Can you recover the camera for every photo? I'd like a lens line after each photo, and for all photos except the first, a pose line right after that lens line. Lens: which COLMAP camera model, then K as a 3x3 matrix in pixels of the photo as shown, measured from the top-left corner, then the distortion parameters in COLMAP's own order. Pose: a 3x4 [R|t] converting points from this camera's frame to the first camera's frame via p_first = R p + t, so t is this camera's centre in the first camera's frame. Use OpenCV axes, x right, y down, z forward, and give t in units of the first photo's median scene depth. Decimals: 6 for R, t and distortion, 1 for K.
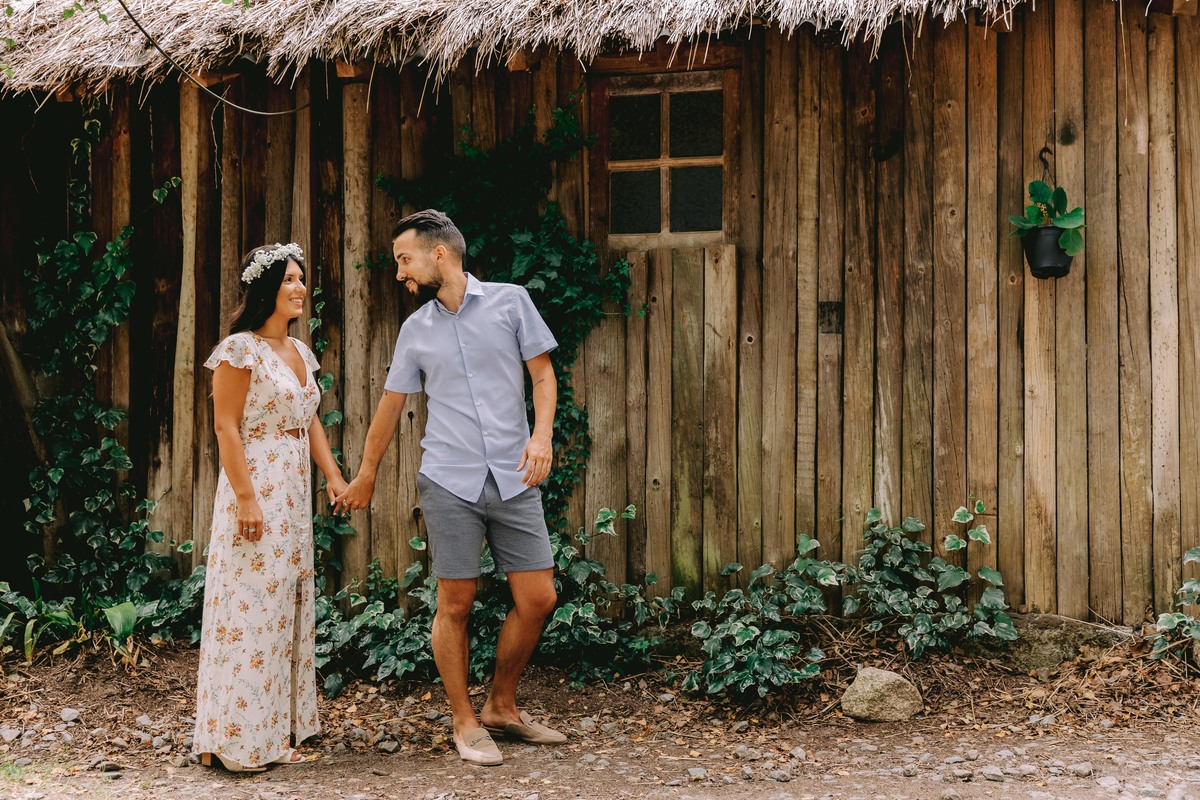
lens RADIAL K [[1273.1, 0, 604.0], [0, 1273.1, 404.7], [0, 0, 1]] dist [0.031215, 0.000000]
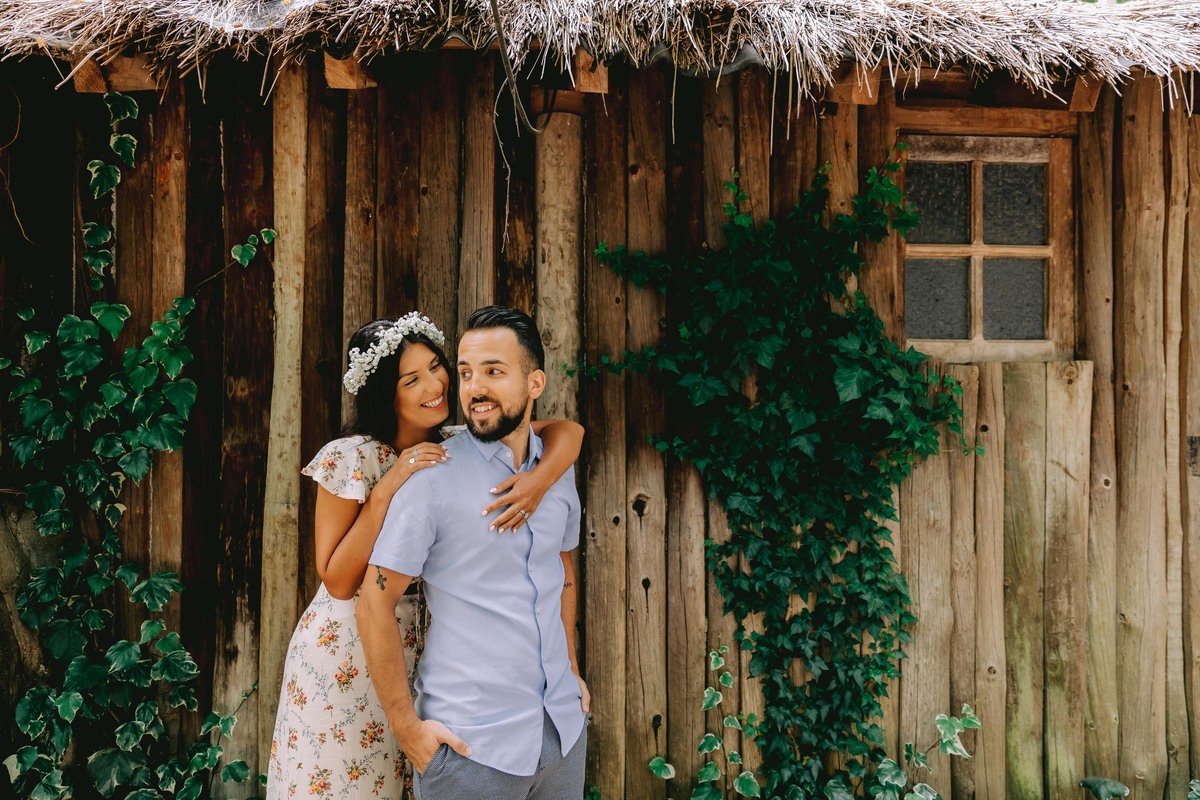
lens RADIAL K [[778.9, 0, 602.7], [0, 778.9, 398.5], [0, 0, 1]] dist [0.007381, -0.001932]
pose [[0.958618, 0.005243, 0.284646, -0.315669], [-0.005718, 0.999983, 0.000837, -0.100564], [-0.284637, -0.002430, 0.958632, 0.621315]]
